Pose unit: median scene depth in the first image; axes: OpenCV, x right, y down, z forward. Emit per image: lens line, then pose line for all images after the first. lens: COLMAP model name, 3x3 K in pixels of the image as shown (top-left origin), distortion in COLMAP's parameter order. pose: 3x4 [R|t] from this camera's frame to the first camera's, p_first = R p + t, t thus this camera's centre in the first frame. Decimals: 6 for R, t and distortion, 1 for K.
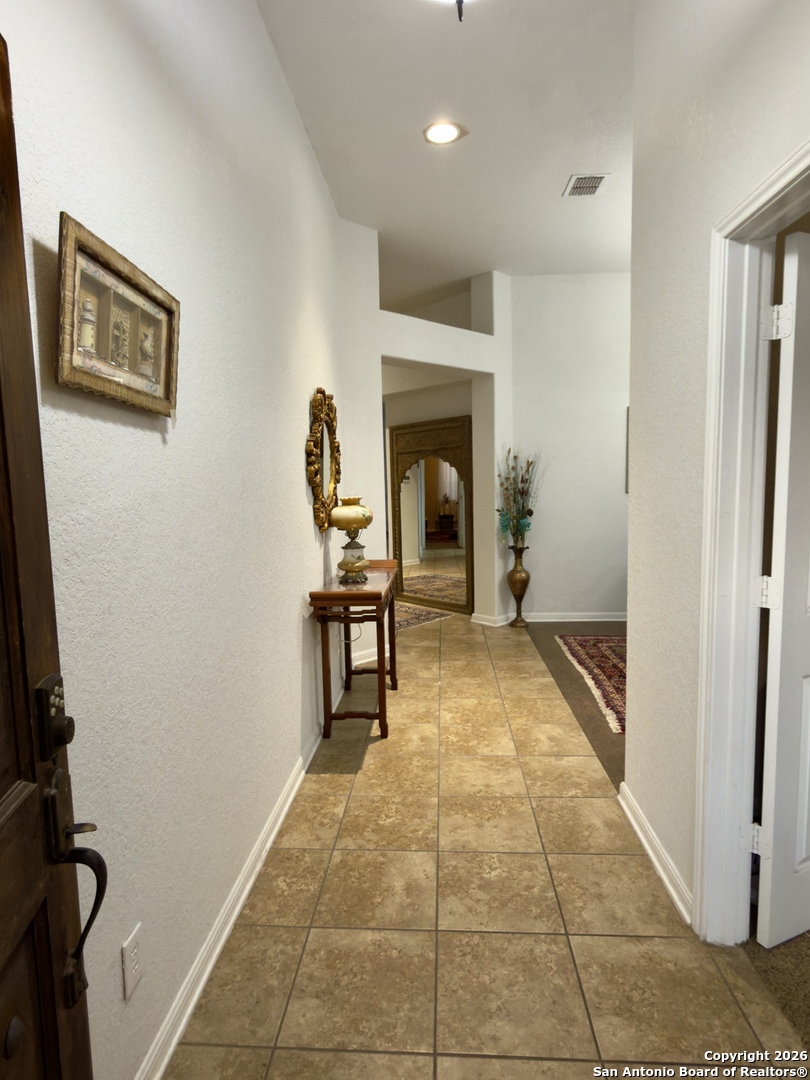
lens RADIAL K [[580.7, 0, 404.0], [0, 580.7, 540.3], [0, 0, 1]] dist [-0.000382, 0.000089]
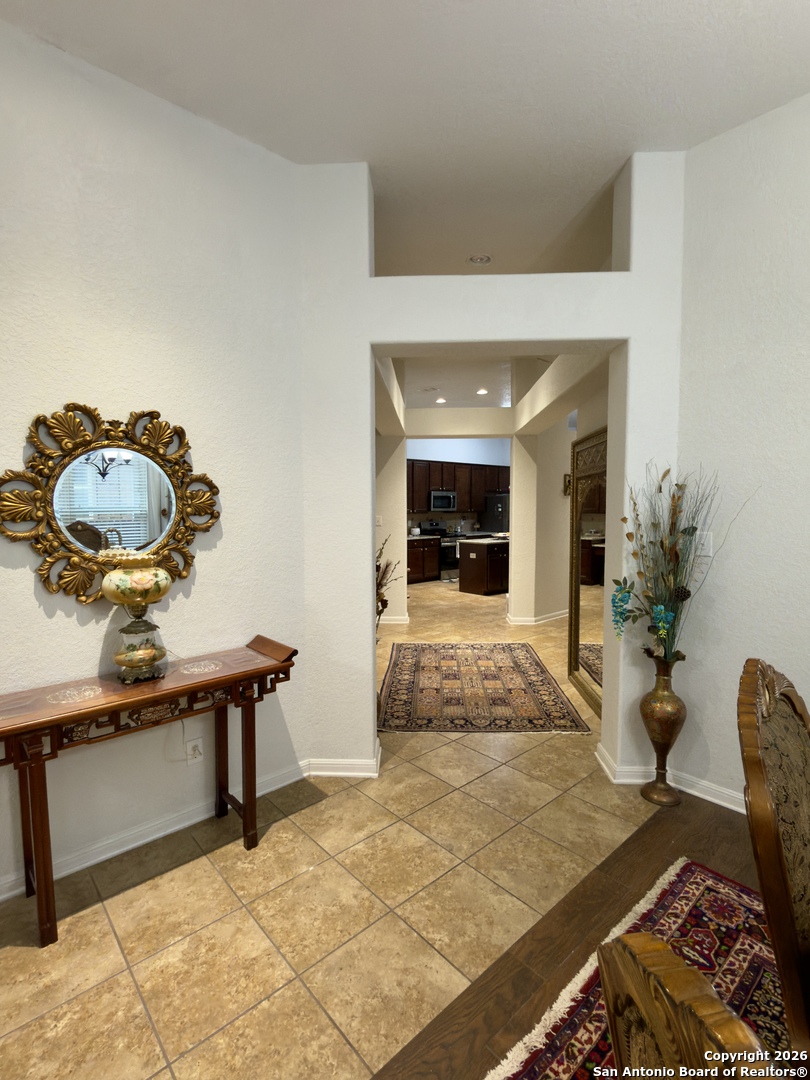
lens RADIAL K [[516.6, 0, 406.1], [0, 516.6, 539.4], [0, 0, 1]] dist [0.001753, -0.000142]
pose [[0.715202, 0.067159, -0.695683, 0.430370], [-0.078334, 0.996804, 0.015696, -0.100343], [0.694514, 0.043270, 0.718177, 0.593470]]
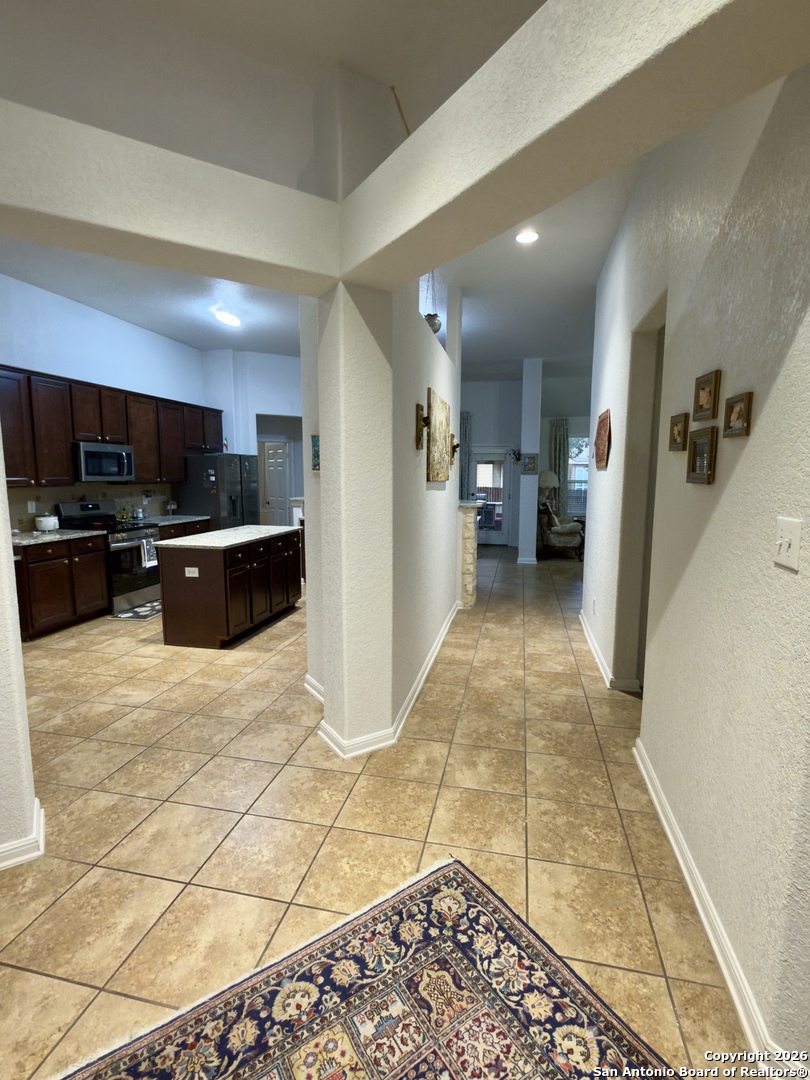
lens RADIAL K [[516.6, 0, 403.3], [0, 516.6, 536.9], [0, 0, 1]] dist [0.001753, -0.000142]
pose [[0.987860, 0.042871, -0.149314, -0.205666], [-0.038211, 0.998693, 0.033943, -0.141180], [0.150574, -0.027826, 0.988207, 1.274179]]
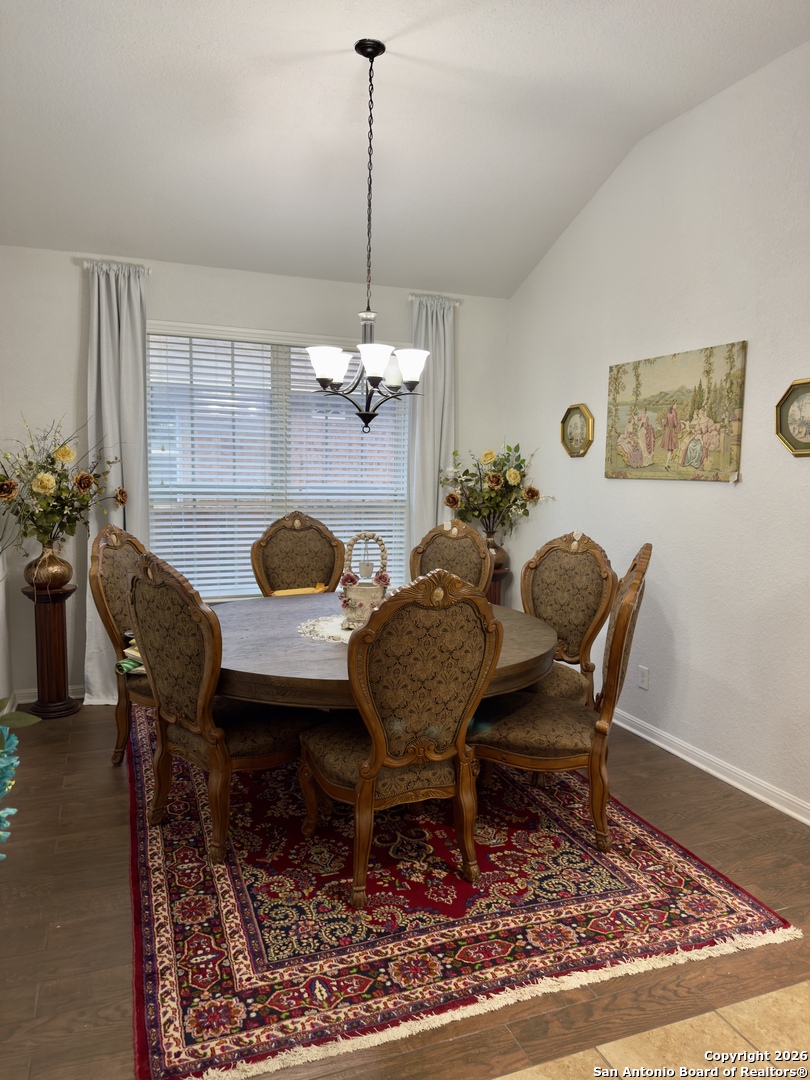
lens RADIAL K [[759.3, 0, 414.3], [0, 759.3, 545.7], [0, 0, 1]] dist [0.028990, -0.009148]
pose [[-0.428565, -0.088693, 0.899147, -0.098219], [0.073294, 0.988477, 0.132440, -0.140593], [-0.900533, 0.122661, -0.417127, 1.144897]]
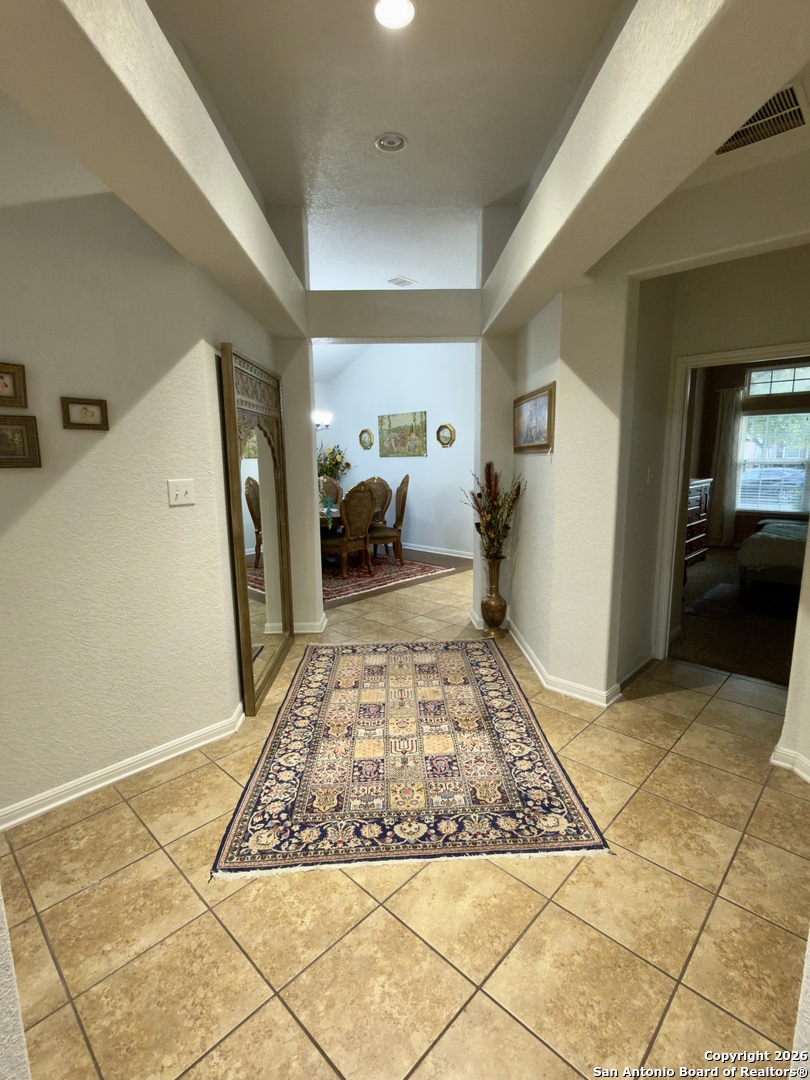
lens RADIAL K [[516.6, 0, 404.2], [0, 516.6, 537.3], [0, 0, 1]] dist [0.001753, -0.000142]
pose [[-0.762218, -0.073074, 0.643183, -0.576444], [0.088615, 0.972475, 0.215501, -0.188105], [-0.641227, 0.221254, -0.734762, 1.853571]]
